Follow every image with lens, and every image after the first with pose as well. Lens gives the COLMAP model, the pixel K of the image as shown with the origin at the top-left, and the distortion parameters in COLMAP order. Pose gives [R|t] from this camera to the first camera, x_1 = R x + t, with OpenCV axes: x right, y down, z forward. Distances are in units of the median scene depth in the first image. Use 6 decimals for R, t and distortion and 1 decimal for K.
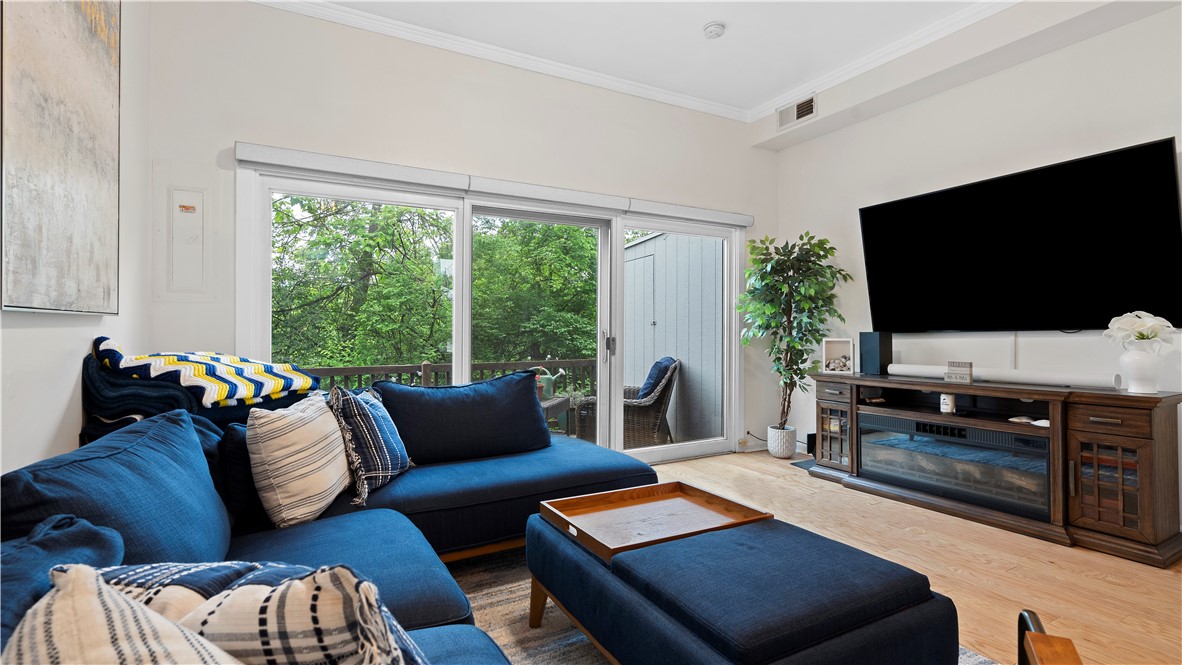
lens RADIAL K [[550.7, 0, 589.3], [0, 550.7, 322.4], [0, 0, 1]] dist [-0.009220, 0.000410]
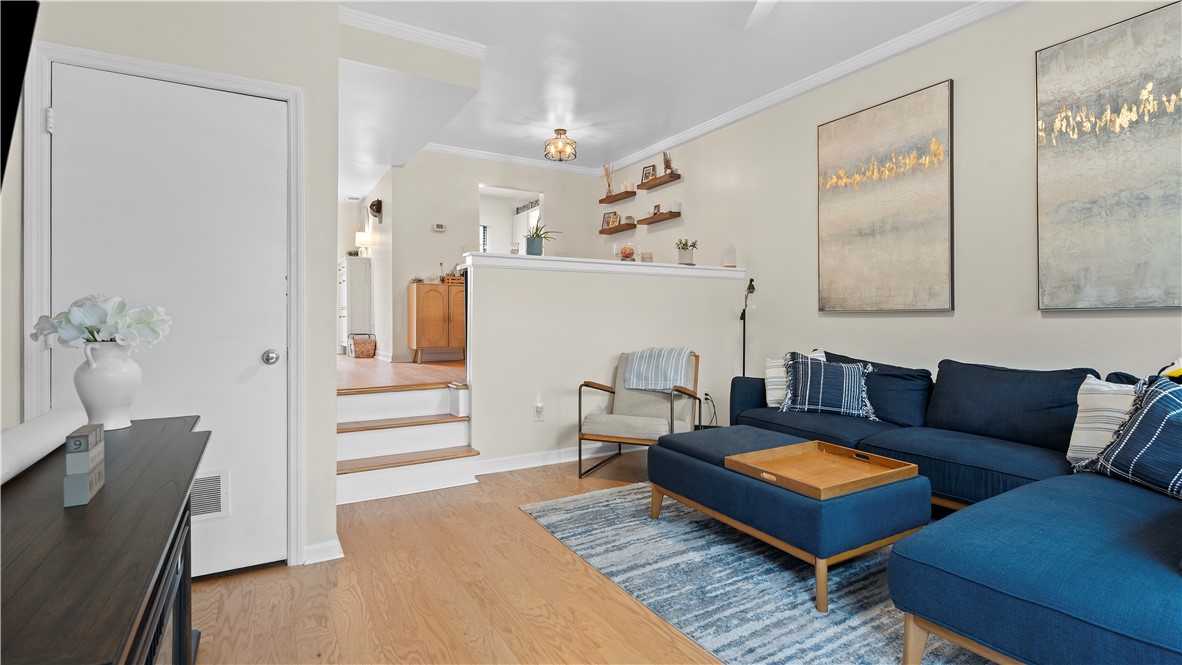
lens RADIAL K [[551.3, 0, 595.7], [0, 551.3, 319.0], [0, 0, 1]] dist [-0.001491, 0.000603]
pose [[-0.999405, 0.004297, -0.034228, 0.315100], [0.004692, 0.999923, -0.011484, 0.010350], [0.034176, -0.011637, -0.999348, 1.059100]]
